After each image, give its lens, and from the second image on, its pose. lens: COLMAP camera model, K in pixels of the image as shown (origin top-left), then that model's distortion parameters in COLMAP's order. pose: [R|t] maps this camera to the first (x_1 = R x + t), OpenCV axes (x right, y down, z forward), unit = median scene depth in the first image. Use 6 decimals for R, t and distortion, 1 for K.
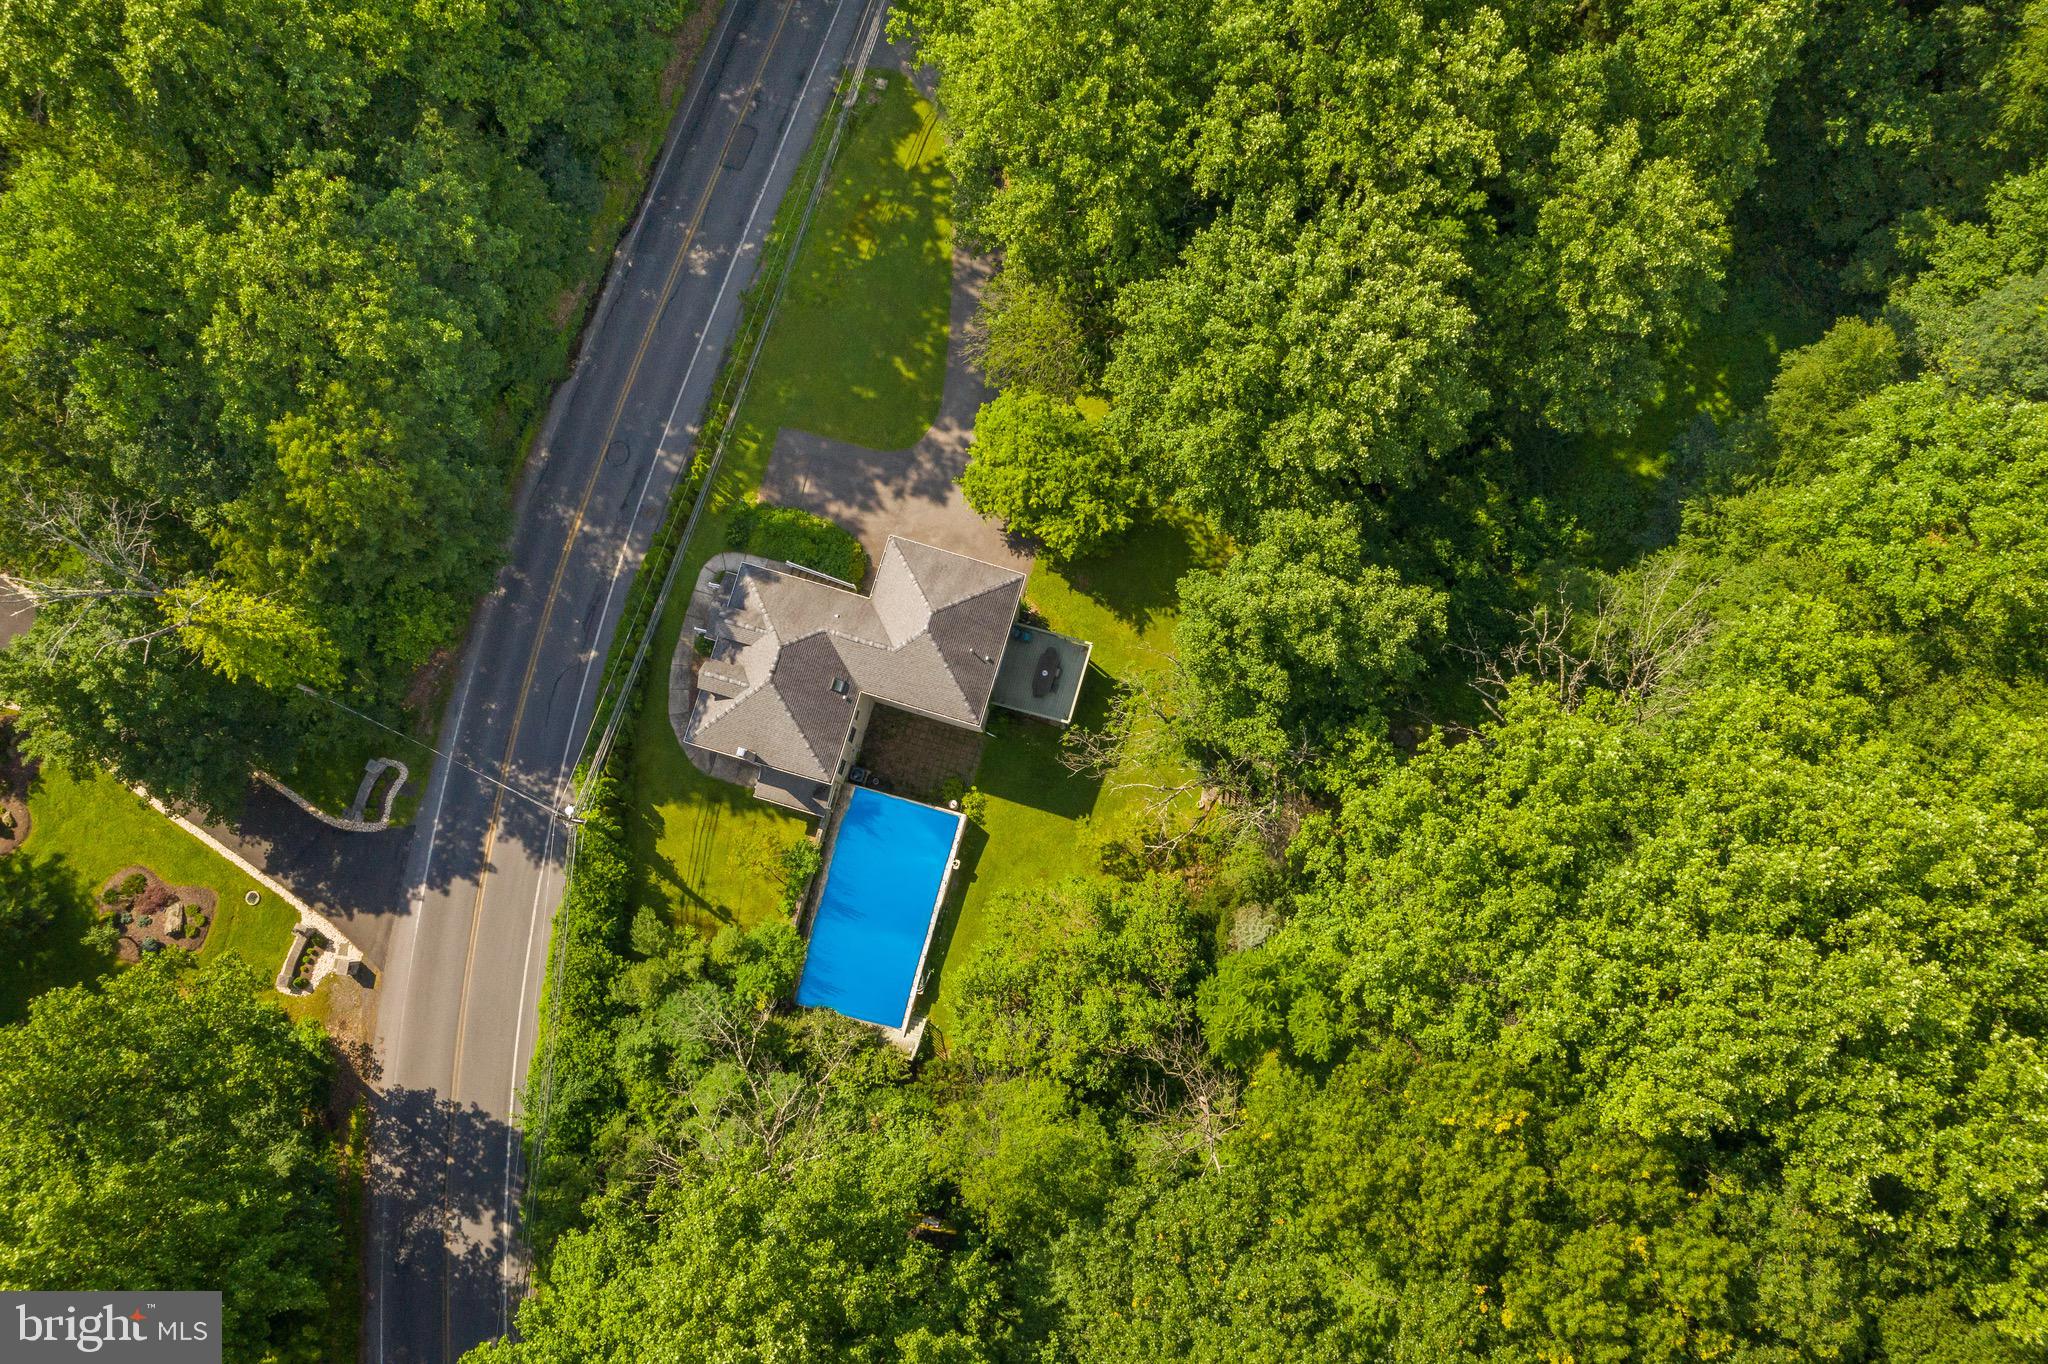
lens RADIAL K [[1628.1, 0, 1032.5], [0, 1628.1, 668.9], [0, 0, 1]] dist [-0.027002, 0.012312]
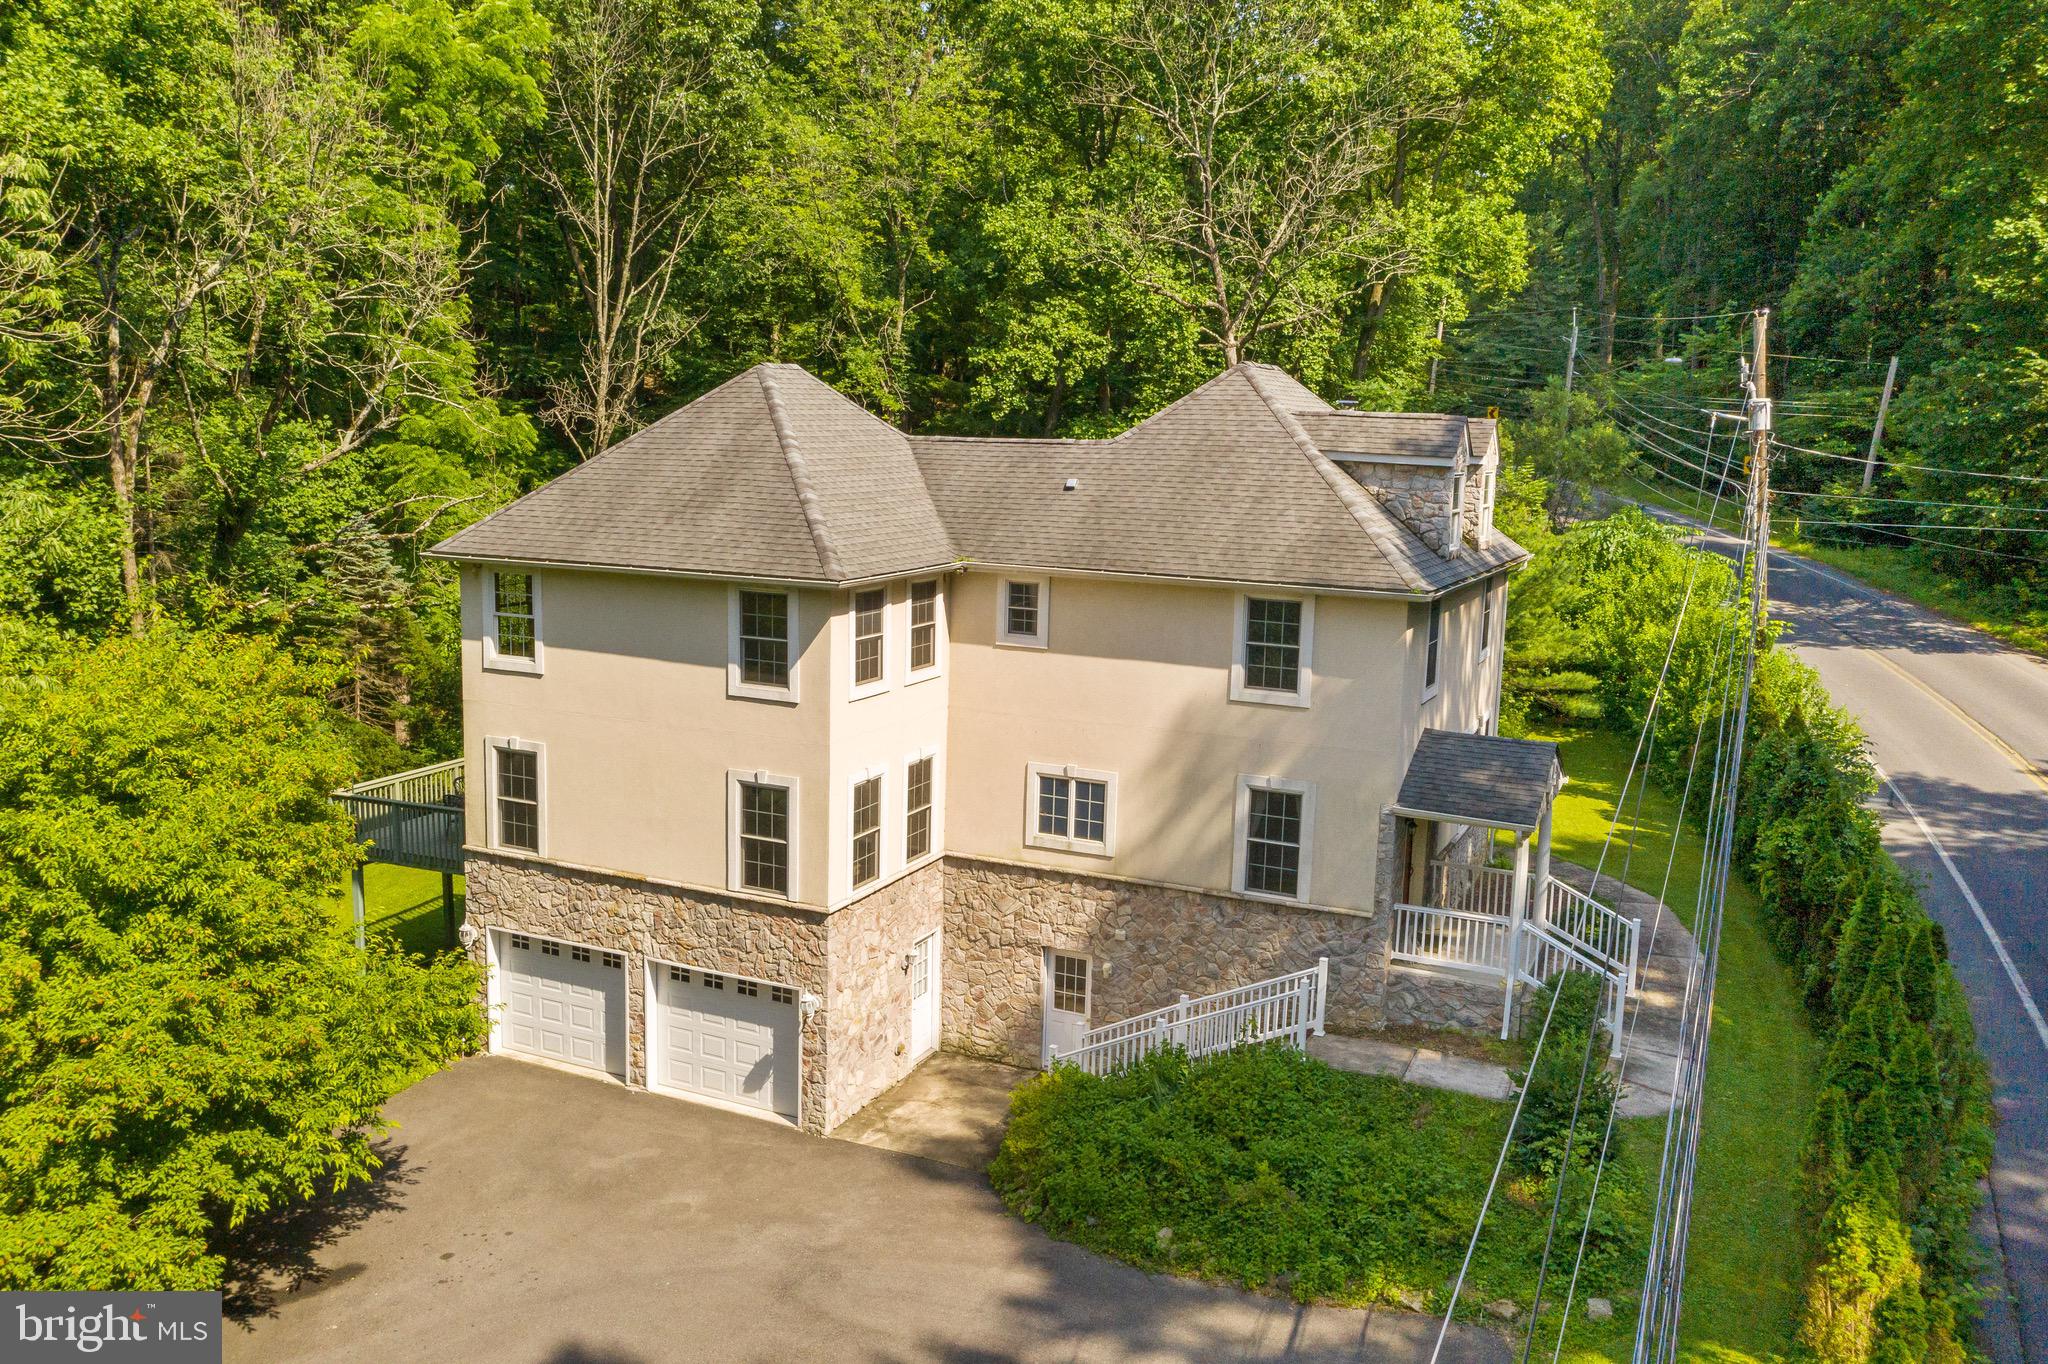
lens RADIAL K [[1628.1, 0, 1024.7], [0, 1628.1, 660.7], [0, 0, 1]] dist [-0.027002, 0.012312]
pose [[-0.989624, -0.004206, 0.143622, -0.147476], [0.143585, 0.008113, 0.989605, -0.314194], [-0.005328, 0.999958, -0.007425, 0.986336]]
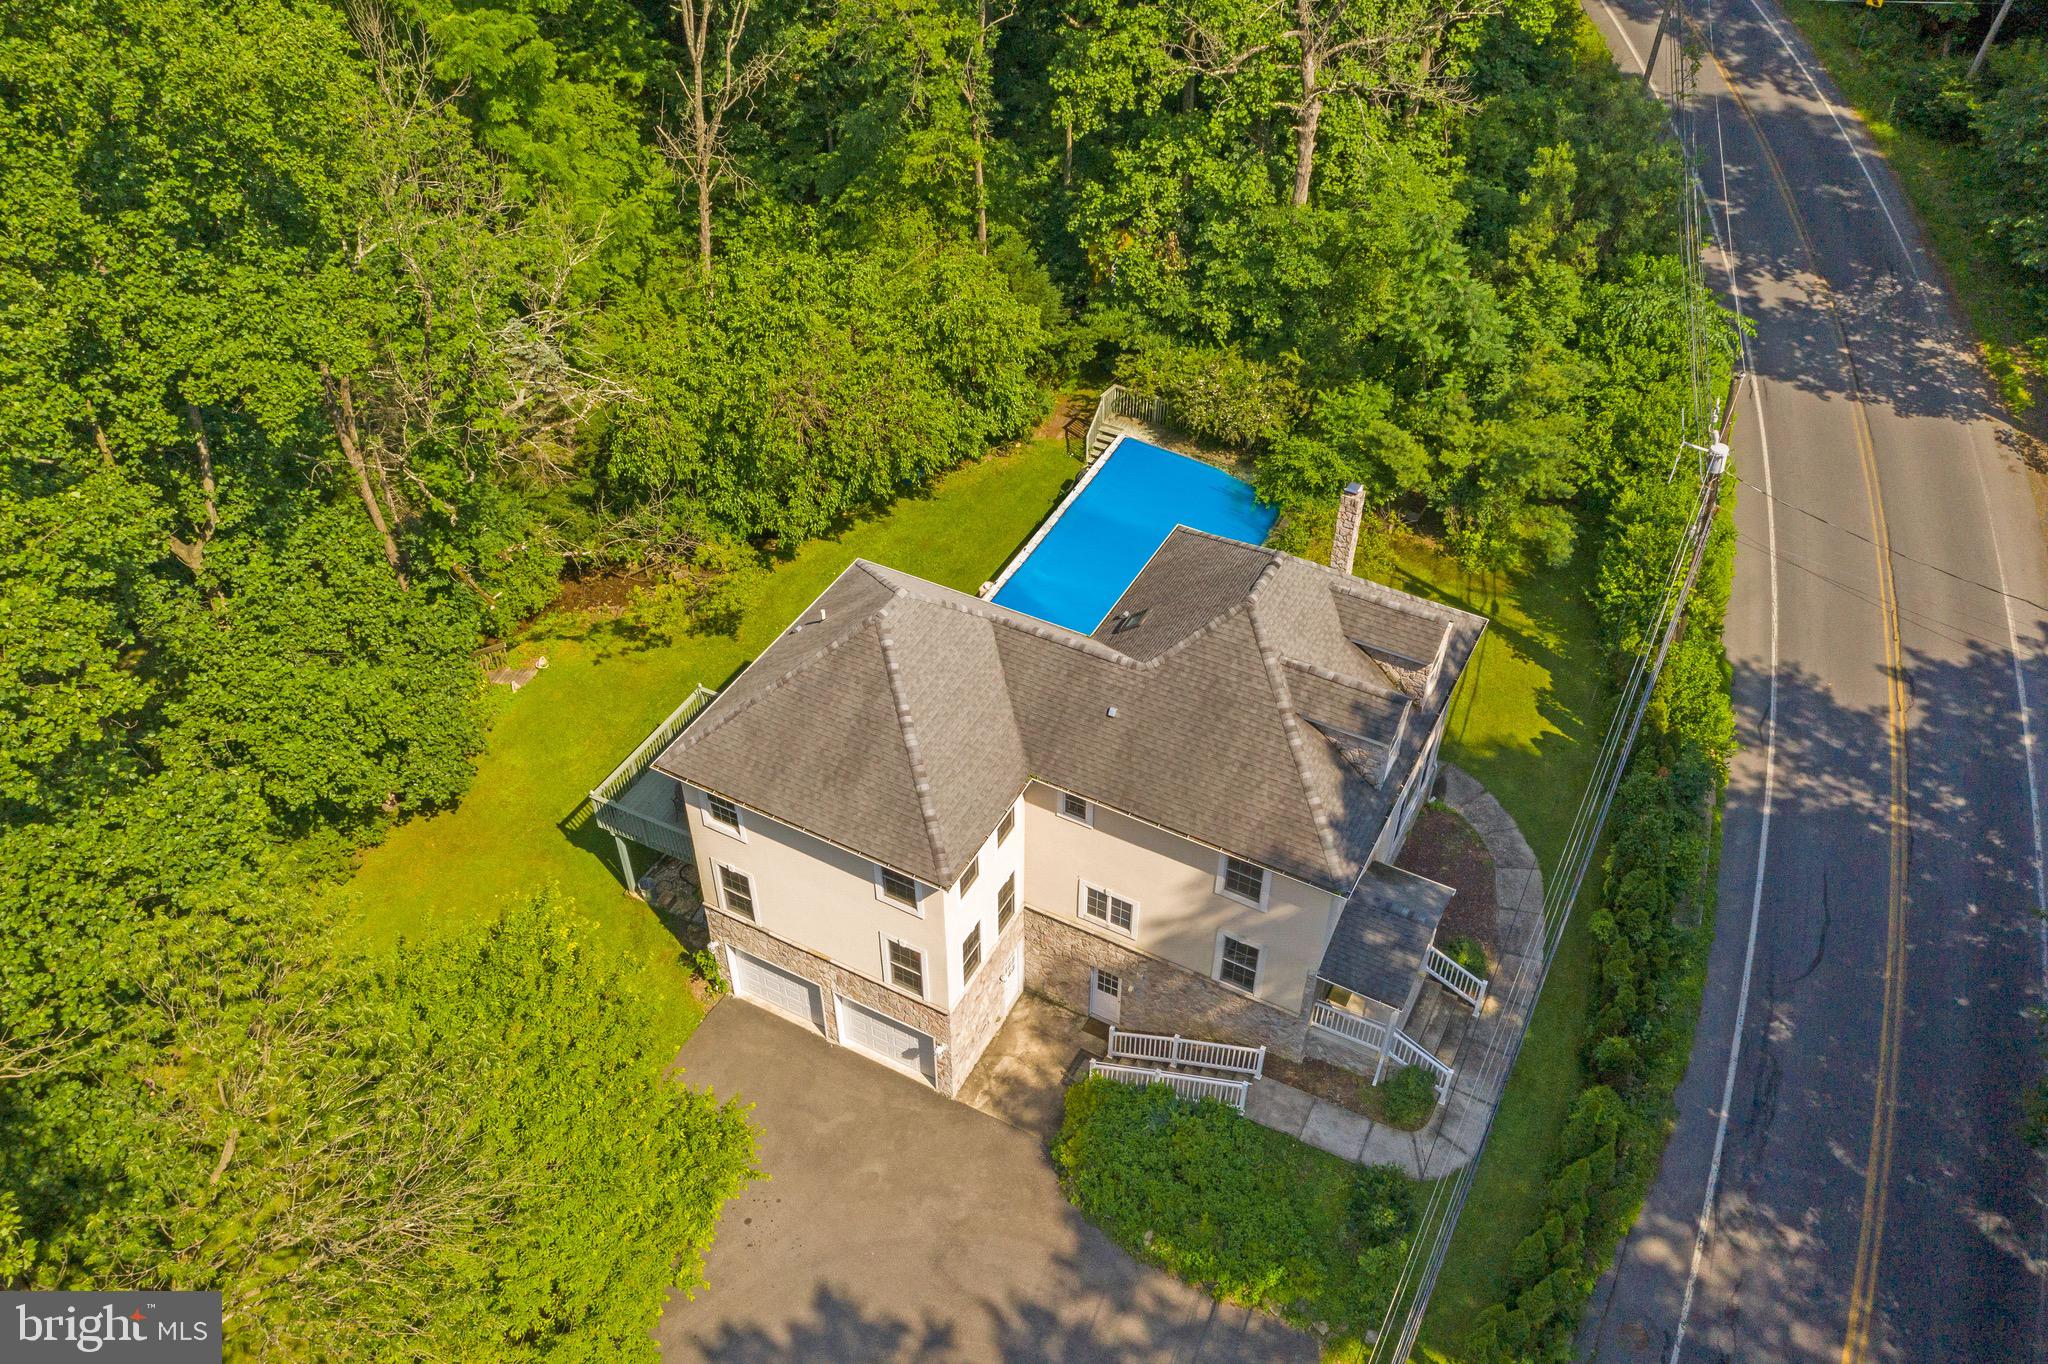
lens RADIAL K [[1628.1, 0, 1027.4], [0, 1628.1, 674.6], [0, 0, 1]] dist [-0.027002, 0.012312]
pose [[-0.979452, -0.100403, 0.174911, -0.161596], [0.201368, -0.535067, 0.820460, -0.347914], [0.011213, 0.838822, 0.544290, 0.731932]]
